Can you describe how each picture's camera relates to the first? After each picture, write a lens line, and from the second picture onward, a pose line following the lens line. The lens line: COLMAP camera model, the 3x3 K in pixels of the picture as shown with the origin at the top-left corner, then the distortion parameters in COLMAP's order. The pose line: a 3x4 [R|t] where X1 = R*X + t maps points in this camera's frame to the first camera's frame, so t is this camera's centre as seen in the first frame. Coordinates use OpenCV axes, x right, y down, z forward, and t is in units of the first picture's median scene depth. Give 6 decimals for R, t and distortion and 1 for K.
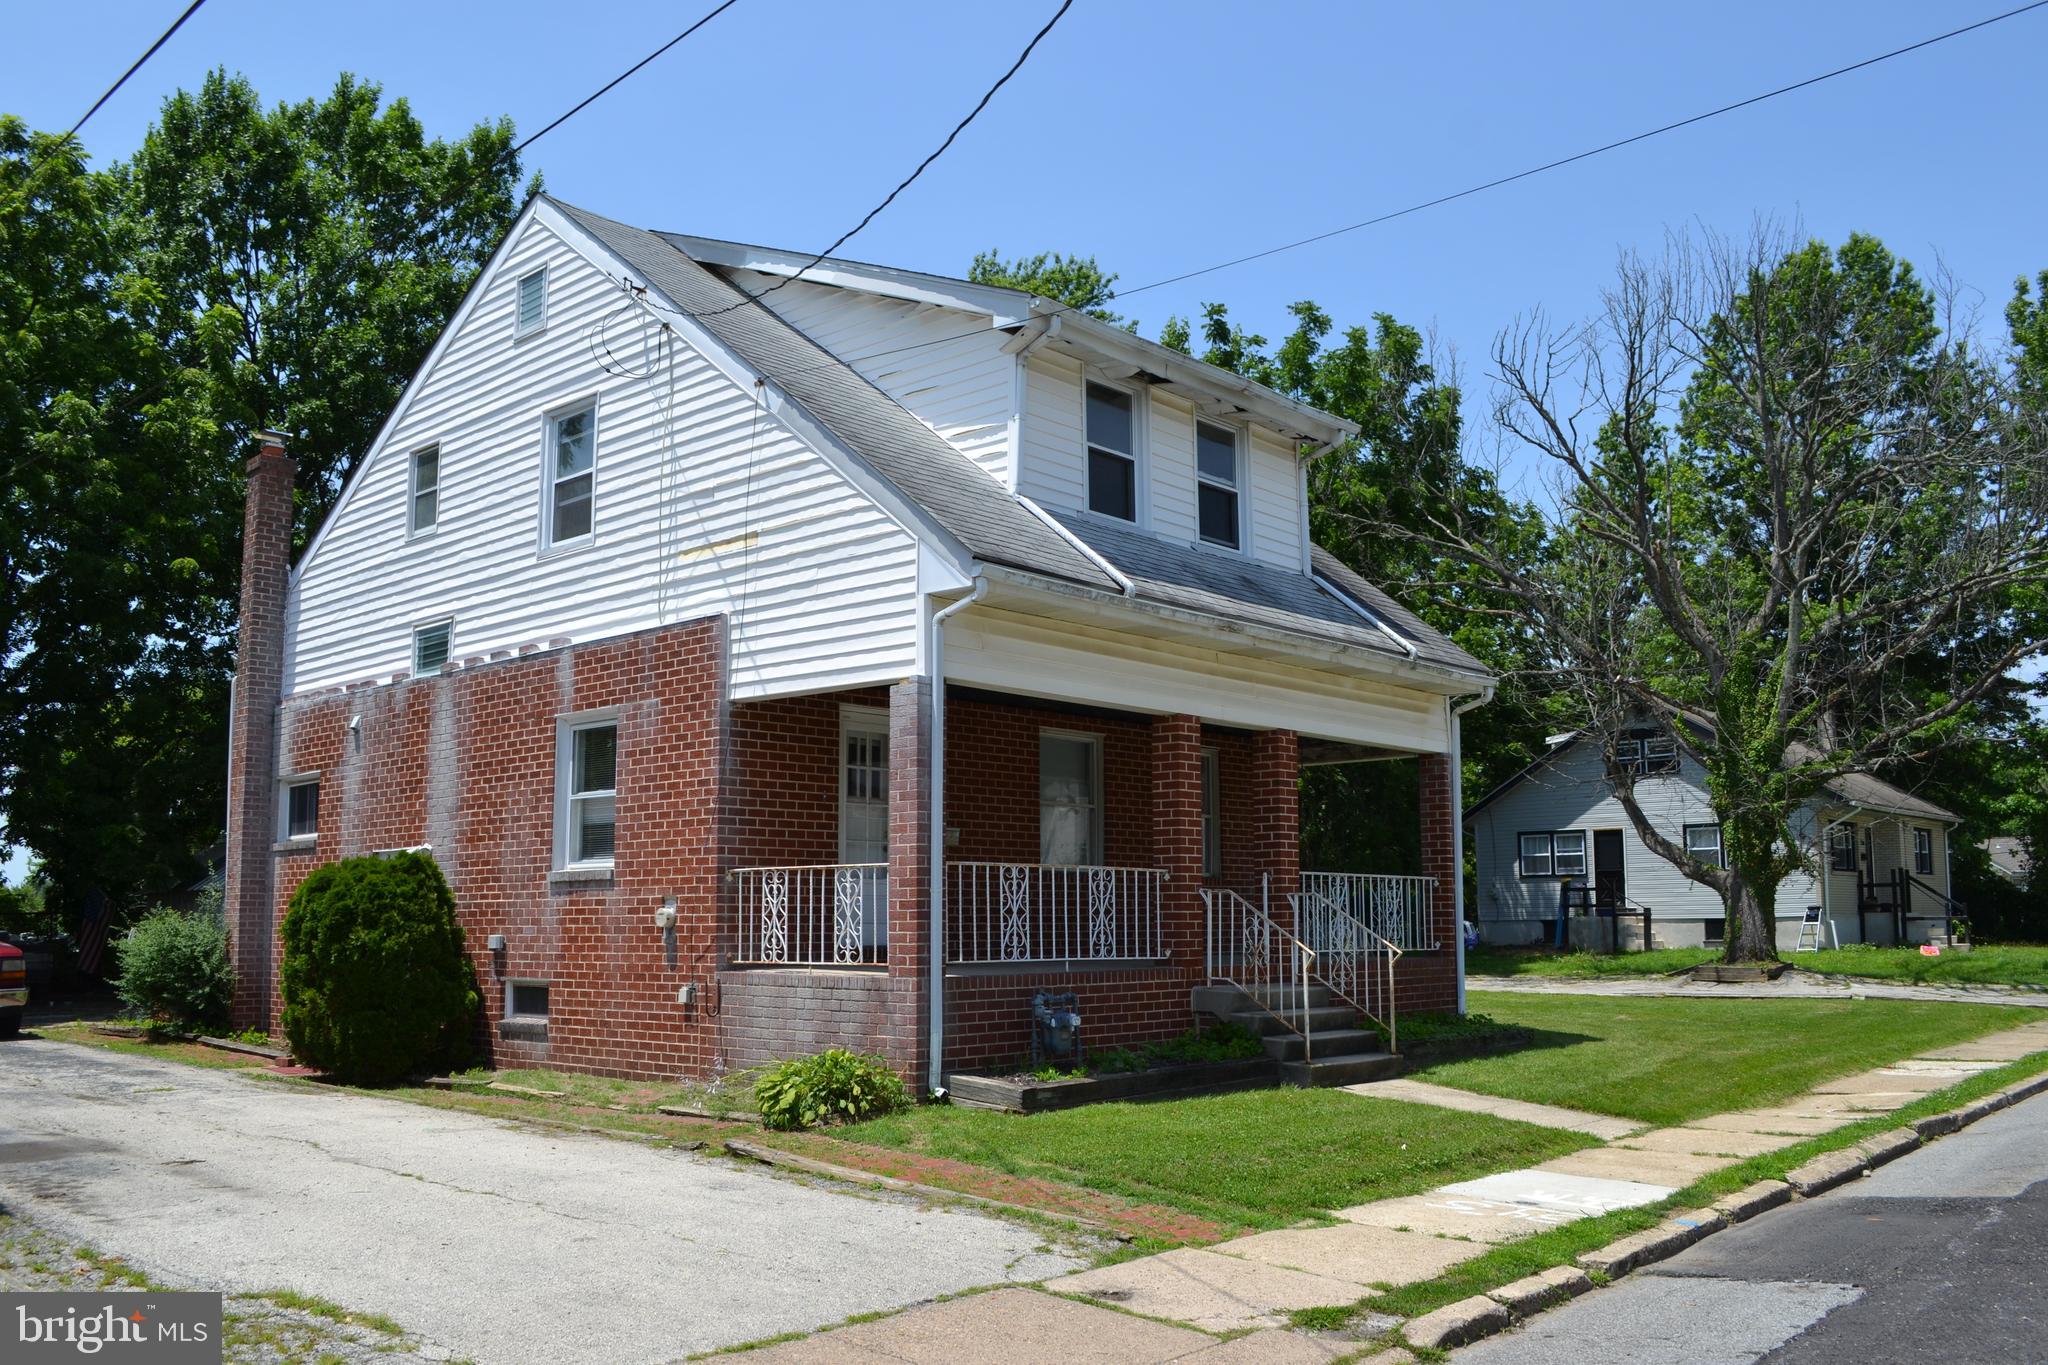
lens RADIAL K [[1783.3, 0, 1026.2], [0, 1783.3, 683.3], [0, 0, 1]] dist [-0.072851, -0.004867]
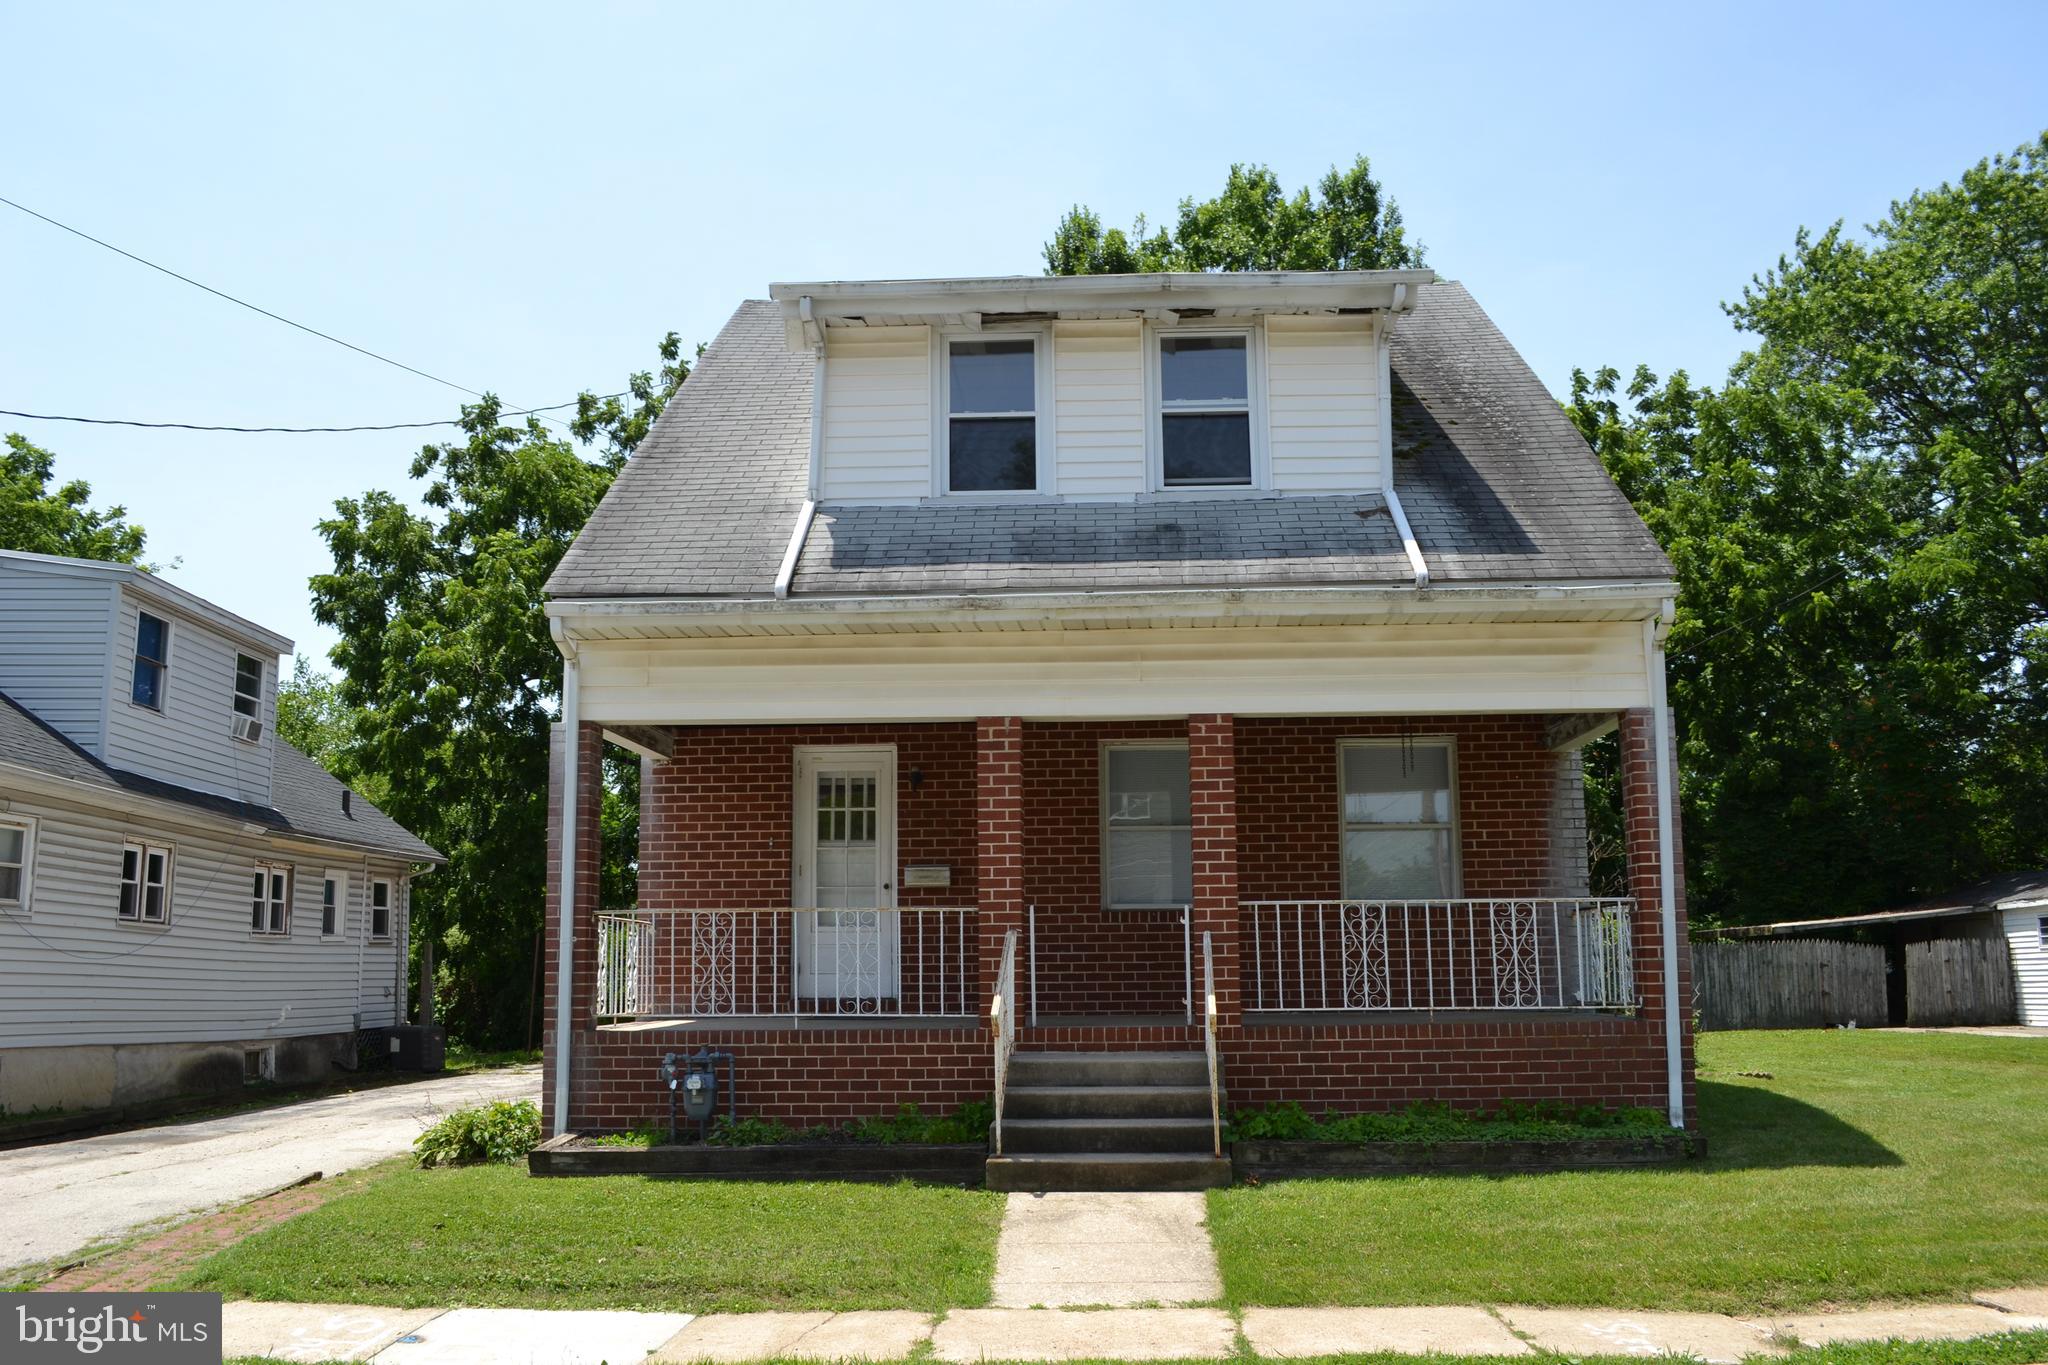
lens RADIAL K [[1783.3, 0, 1024.3], [0, 1783.3, 688.2], [0, 0, 1]] dist [-0.072851, -0.004867]
pose [[0.617364, -0.128164, -0.776168, 0.657950], [0.112210, 0.990898, -0.074369, 0.060049], [0.778634, -0.041181, 0.626125, 0.448991]]
